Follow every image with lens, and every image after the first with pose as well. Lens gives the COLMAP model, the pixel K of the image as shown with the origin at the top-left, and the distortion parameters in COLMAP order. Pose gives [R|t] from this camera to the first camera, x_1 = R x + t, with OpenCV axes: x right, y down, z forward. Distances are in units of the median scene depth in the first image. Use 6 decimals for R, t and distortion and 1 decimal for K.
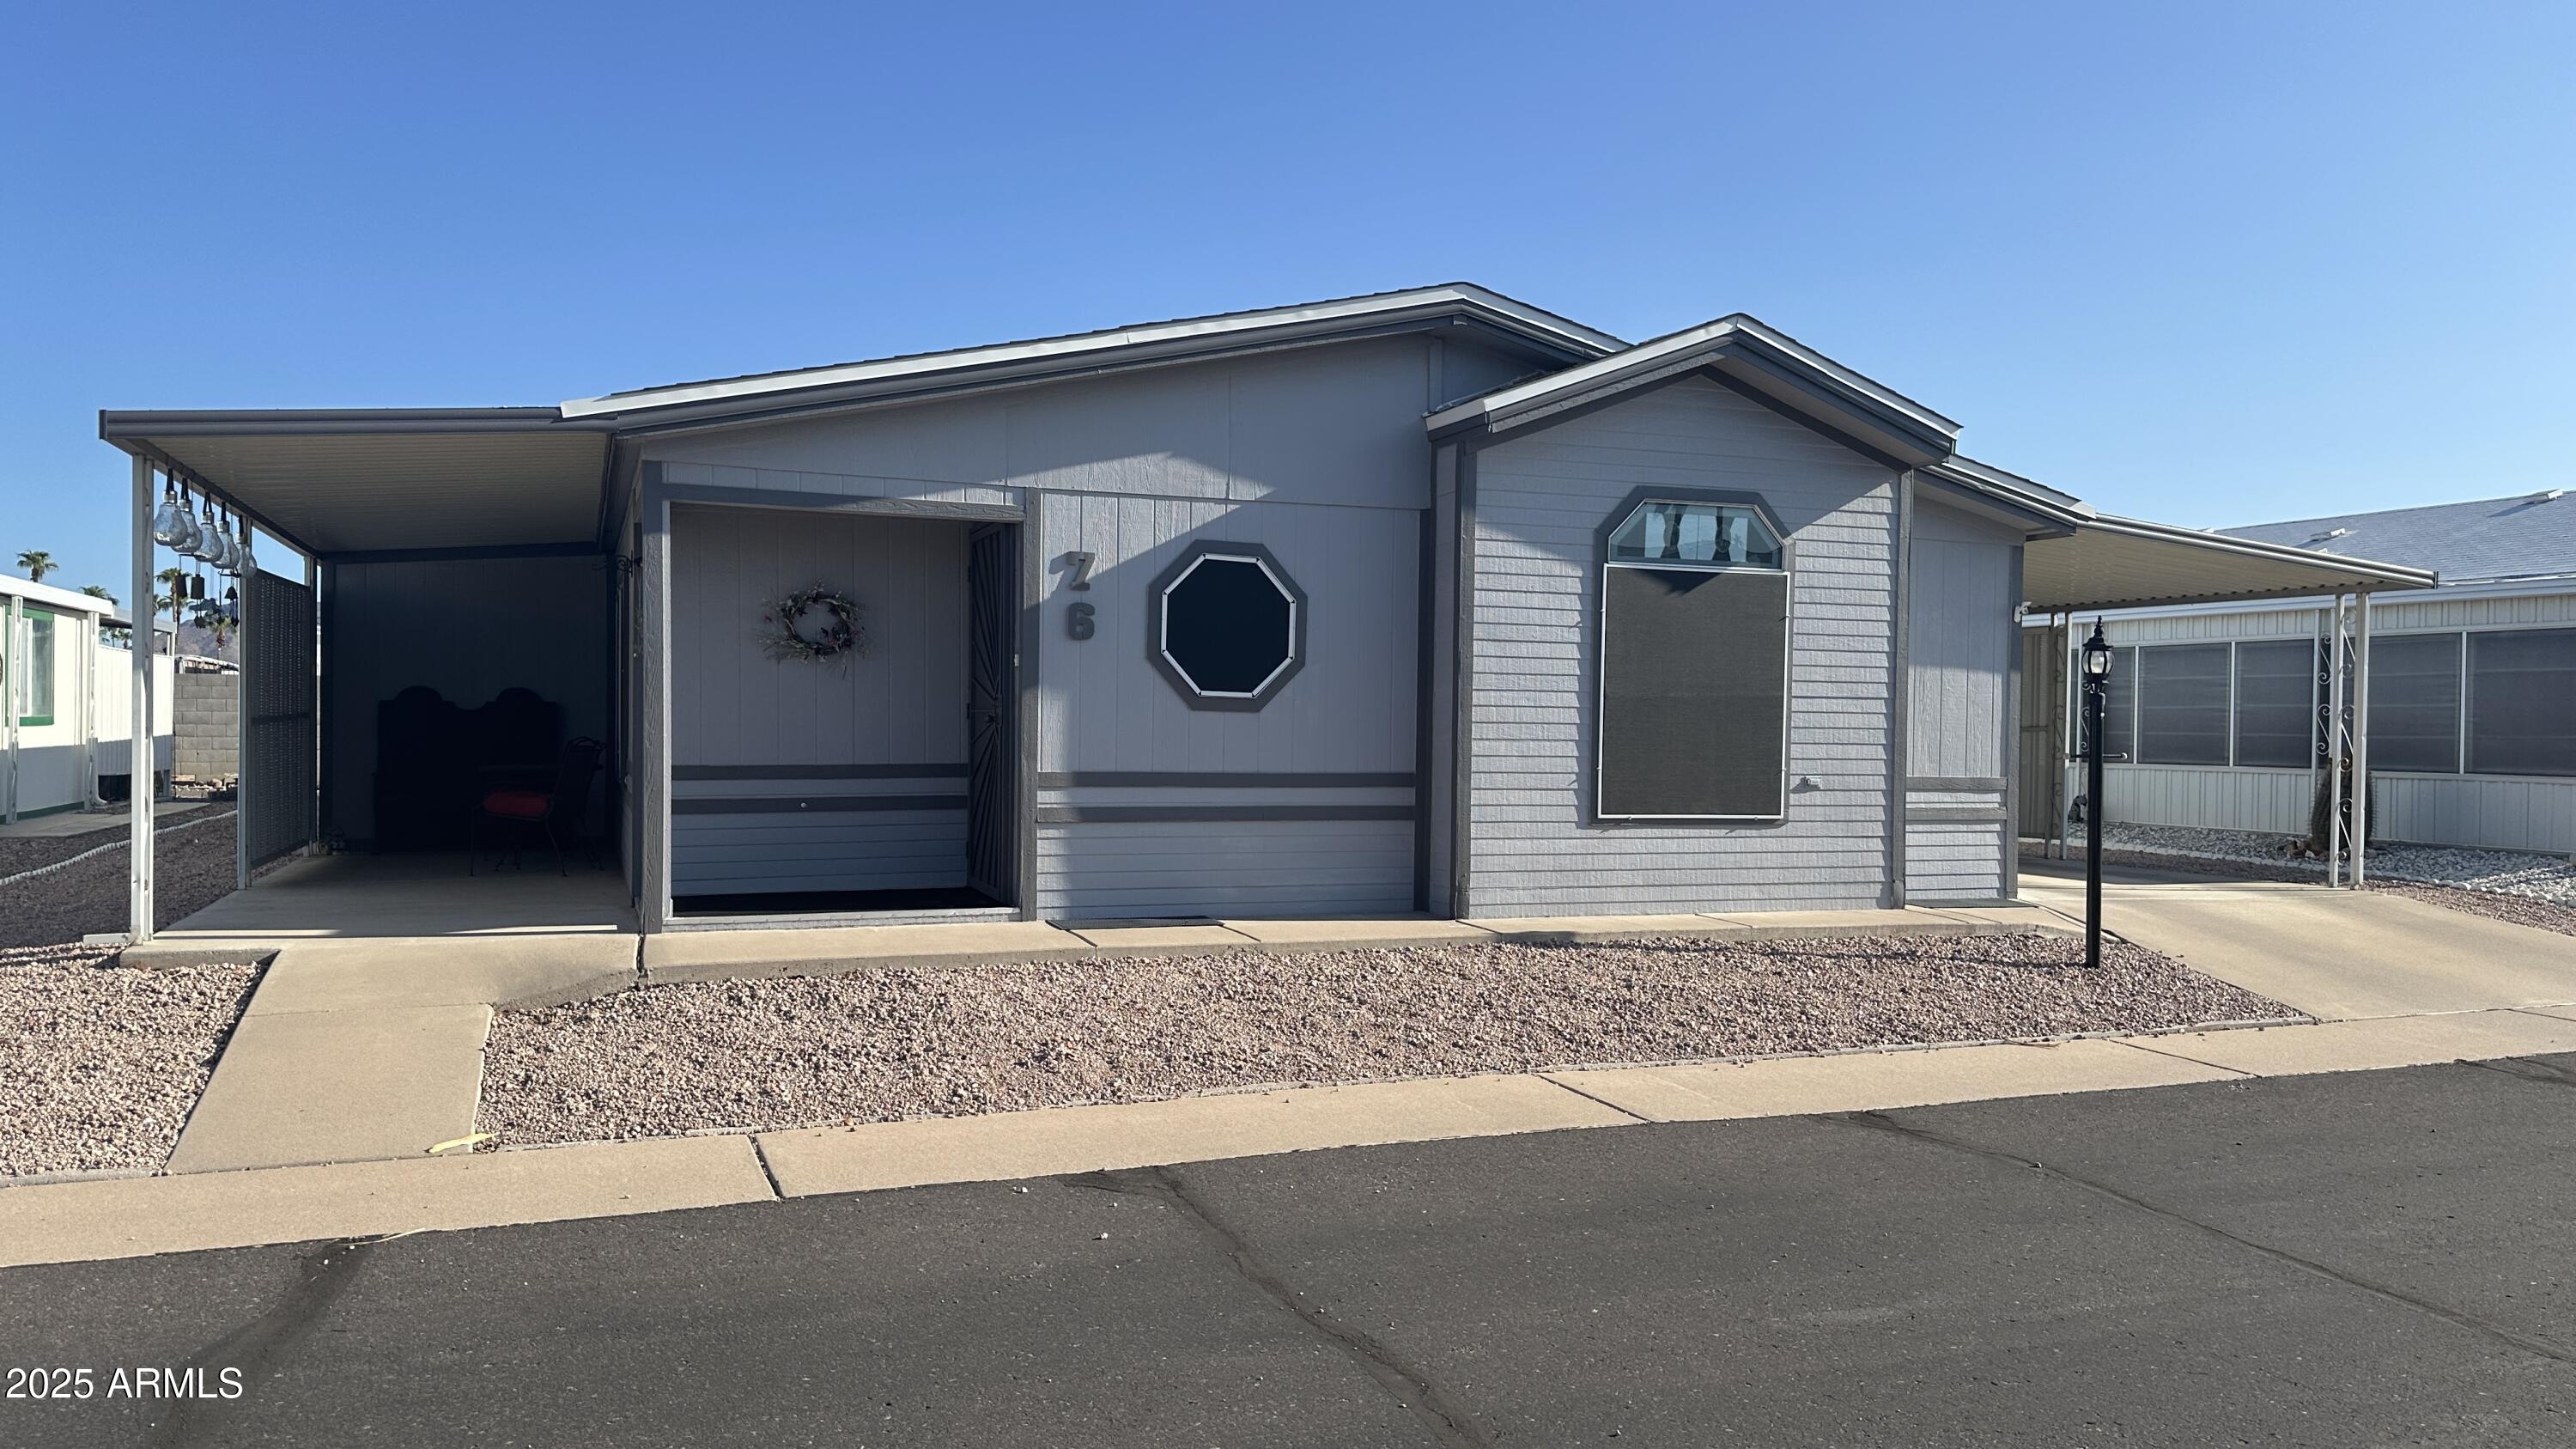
lens RADIAL K [[1811.7, 0, 1265.8], [0, 1811.7, 738.4], [0, 0, 1]] dist [0.097741, -0.129460]
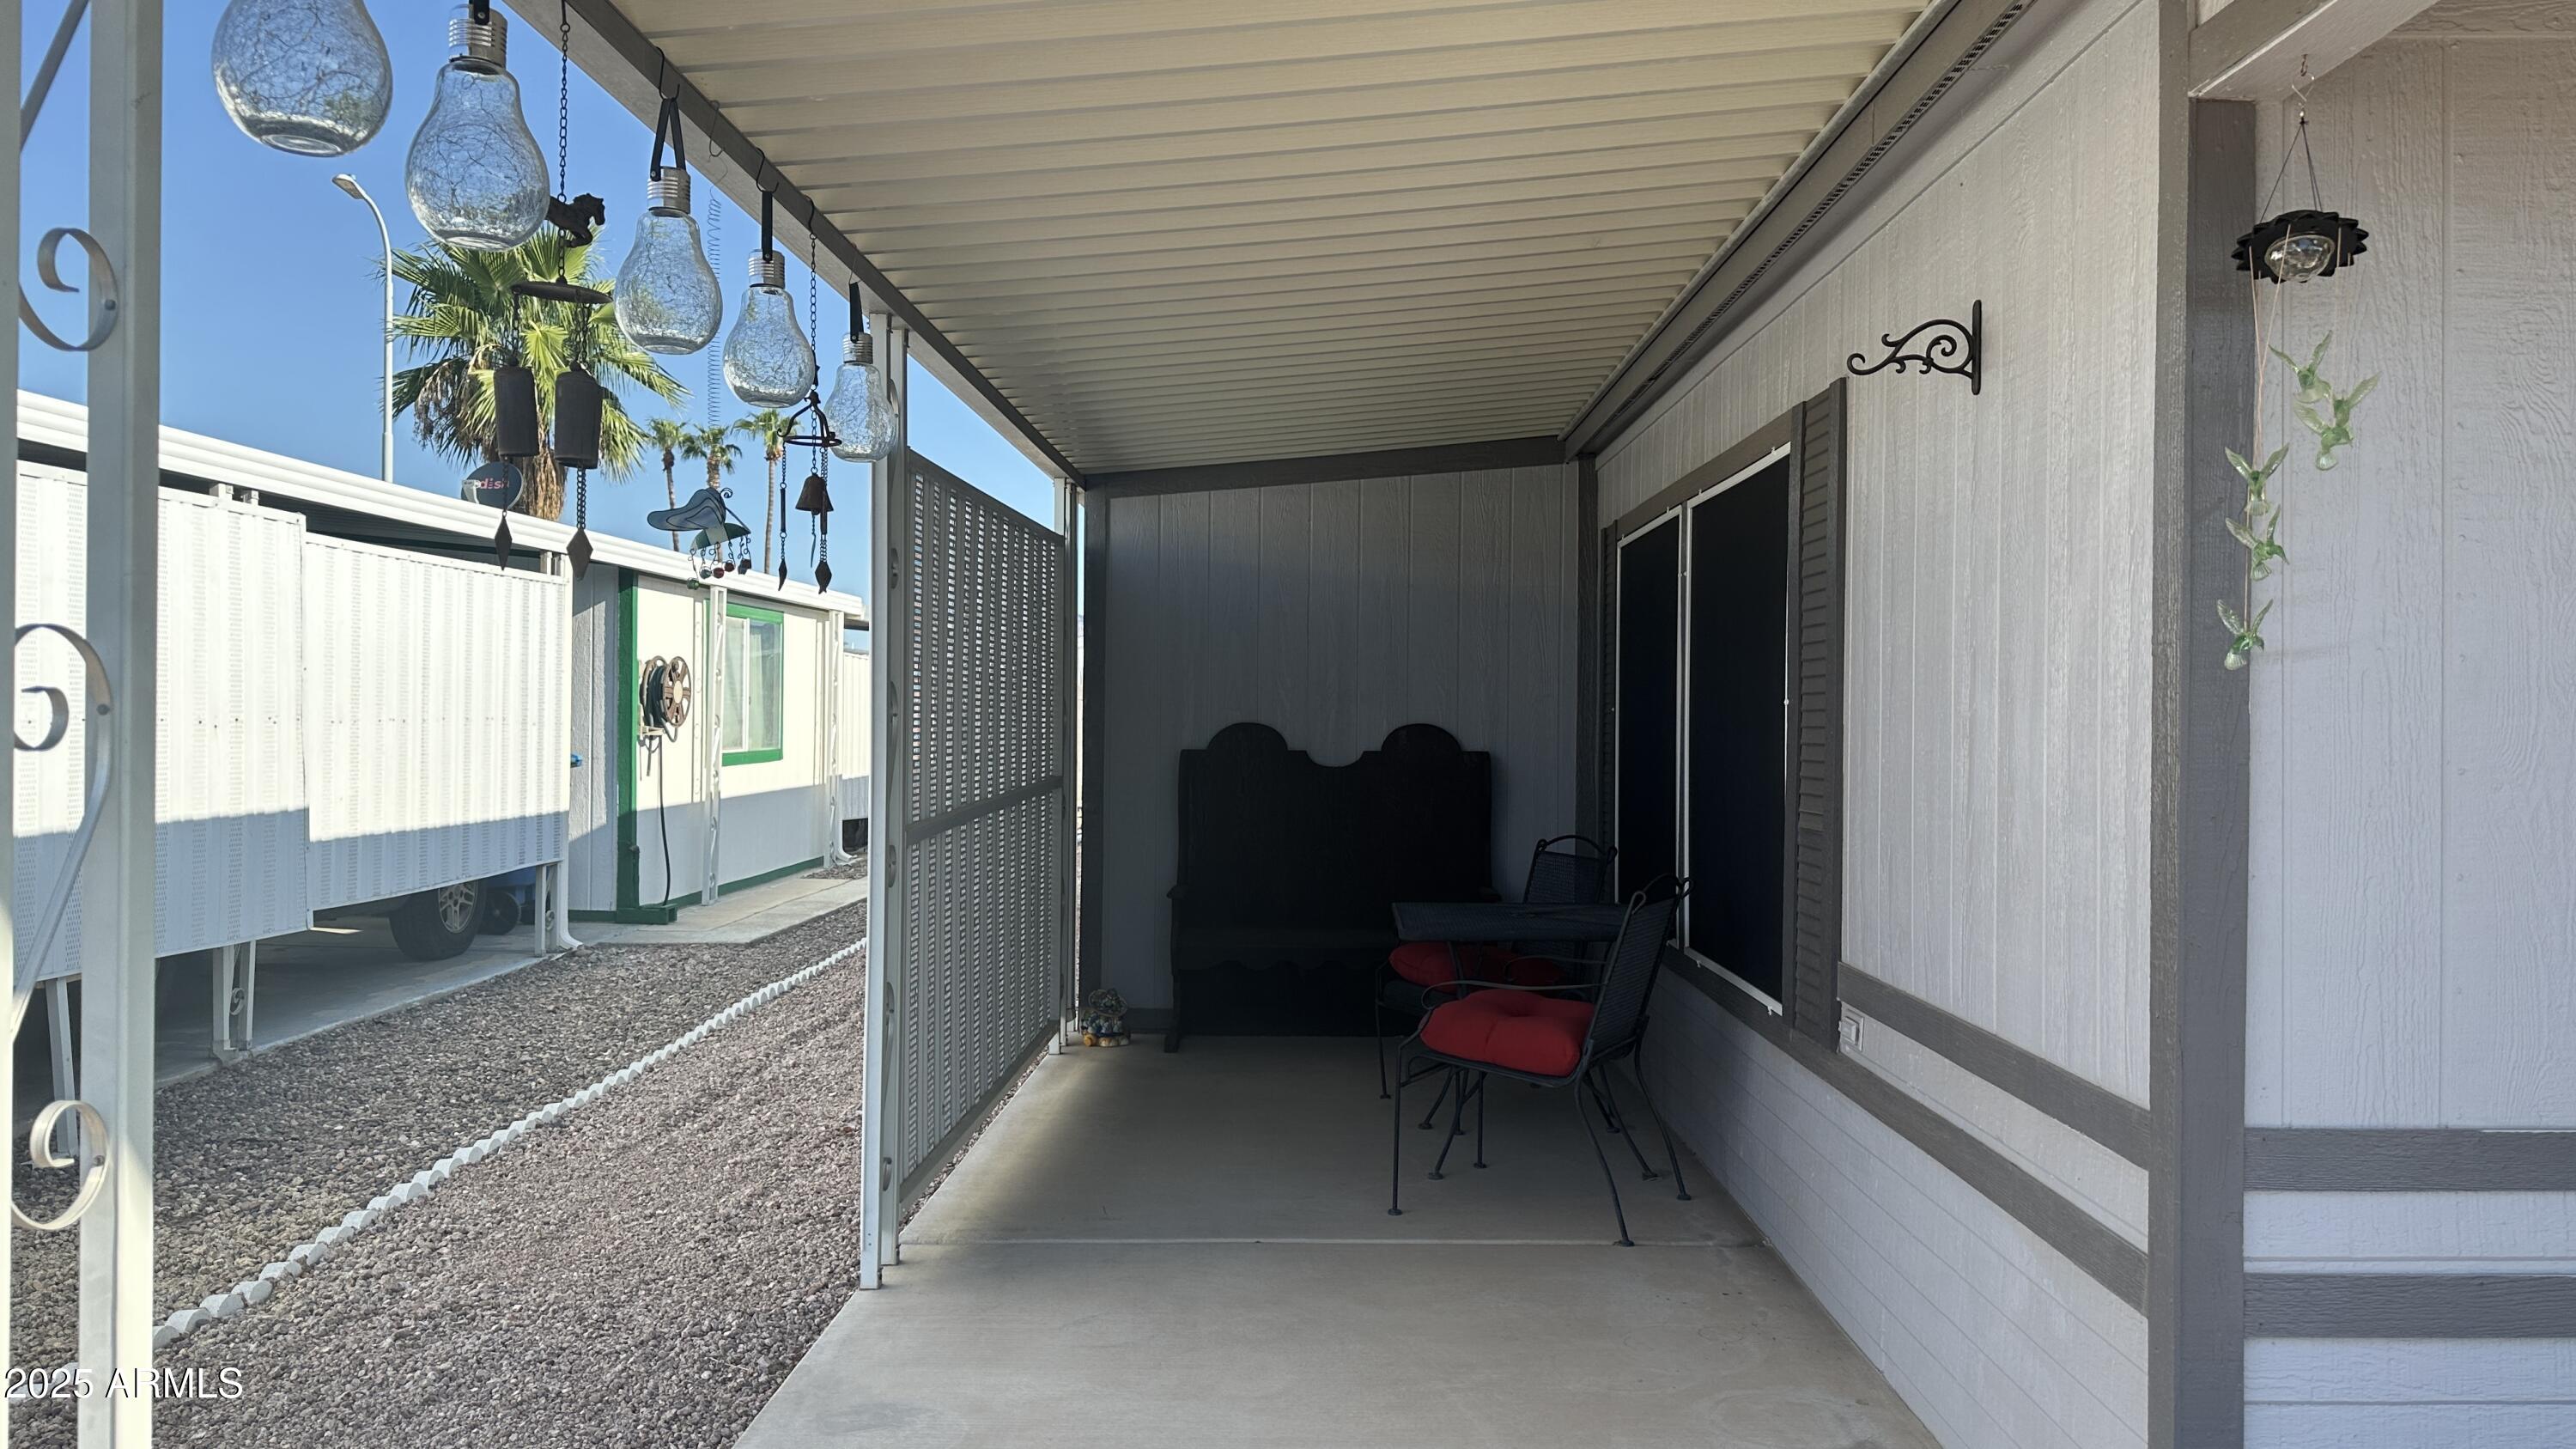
lens RADIAL K [[1811.7, 0, 1287.9], [0, 1811.7, 717.8], [0, 0, 1]] dist [0.097741, -0.129460]
pose [[0.929209, -0.001042, -0.369553, -0.206949], [-0.002474, 0.999956, -0.009039, -0.020073], [0.369546, 0.009314, 0.929166, 0.418969]]
